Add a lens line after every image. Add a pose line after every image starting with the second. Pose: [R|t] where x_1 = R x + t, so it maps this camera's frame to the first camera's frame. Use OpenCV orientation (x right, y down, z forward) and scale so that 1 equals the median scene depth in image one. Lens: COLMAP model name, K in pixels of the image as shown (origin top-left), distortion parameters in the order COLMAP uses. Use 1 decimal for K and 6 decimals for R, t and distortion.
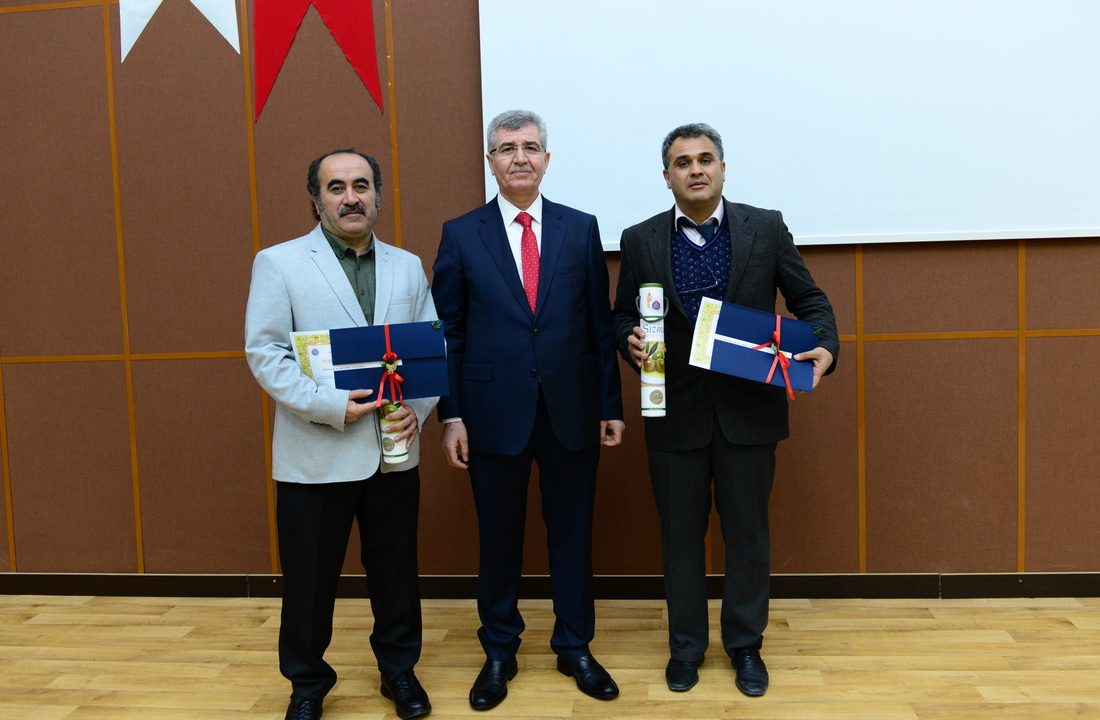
lens RADIAL K [[836.5, 0, 573.9], [0, 836.5, 384.6], [0, 0, 1]] dist [-0.006446, -0.012958]
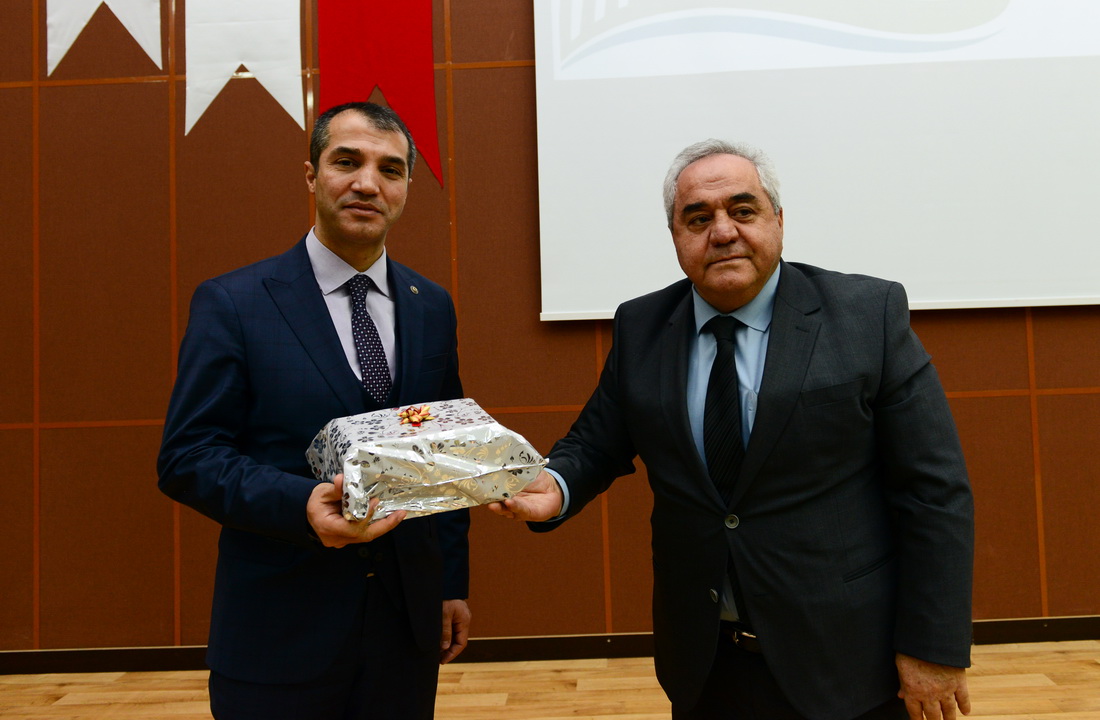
lens RADIAL K [[789.8, 0, 521.1], [0, 789.8, 361.6], [0, 0, 1]] dist [-0.001639, -0.009431]
pose [[0.996481, -0.002335, 0.083787, -0.215693], [0.011755, 0.993625, -0.112118, 0.006917], [-0.082991, 0.112709, 0.990156, 0.027265]]
